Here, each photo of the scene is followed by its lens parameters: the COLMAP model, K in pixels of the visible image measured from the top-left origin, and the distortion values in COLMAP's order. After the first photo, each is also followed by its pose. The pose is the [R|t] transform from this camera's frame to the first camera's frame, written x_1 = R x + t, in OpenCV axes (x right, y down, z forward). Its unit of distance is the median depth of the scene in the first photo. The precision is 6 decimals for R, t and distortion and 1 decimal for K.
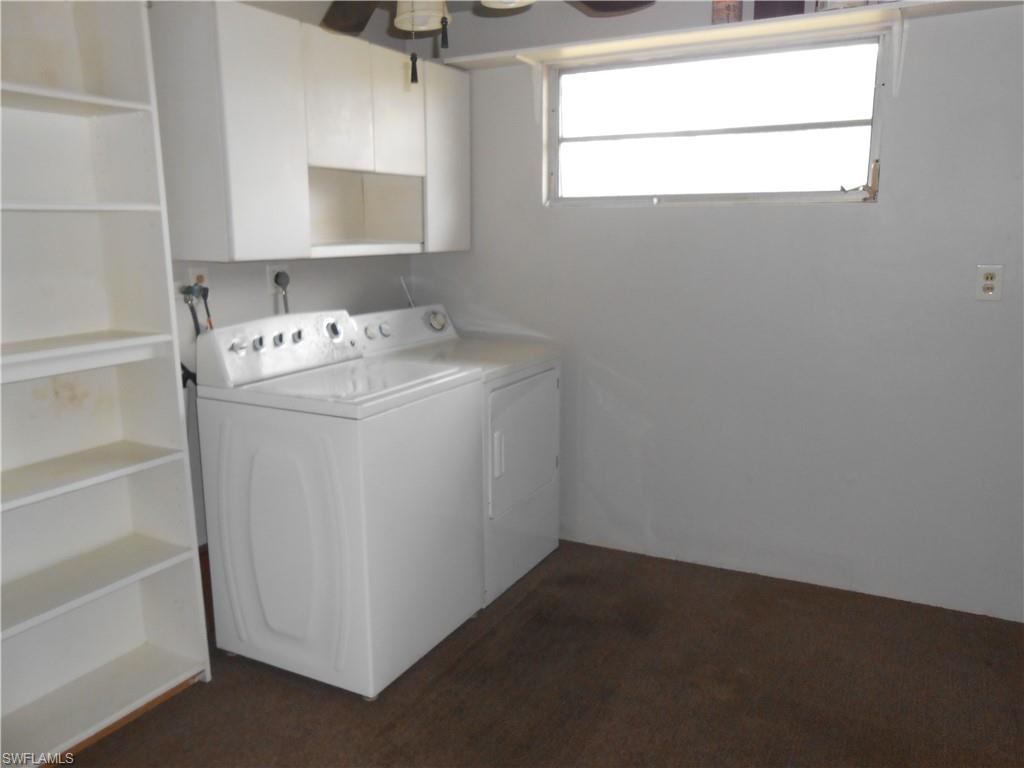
lens RADIAL K [[801.6, 0, 511.6], [0, 801.6, 381.6], [0, 0, 1]] dist [-0.052829, 0.091059]
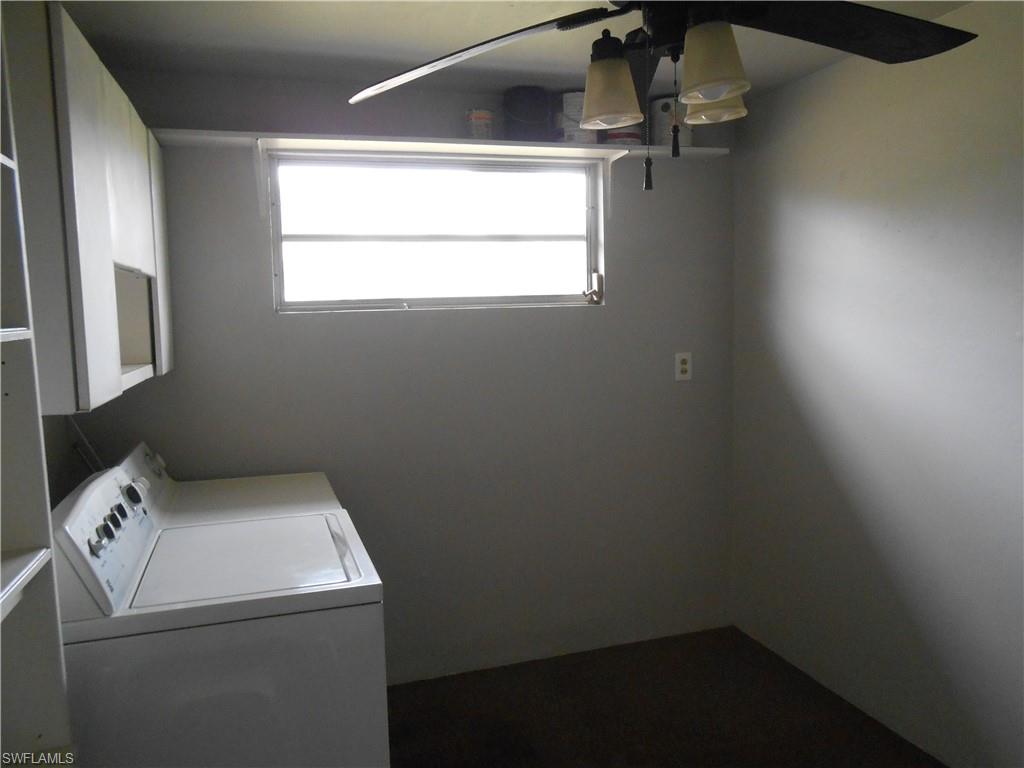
lens RADIAL K [[801.6, 0, 511.6], [0, 801.6, 381.6], [0, 0, 1]] dist [-0.052829, 0.091059]
pose [[0.700914, -0.079367, 0.708816, -0.473399], [0.158687, 0.986234, -0.046488, -0.080000], [-0.695369, 0.145064, 0.703859, 0.278080]]
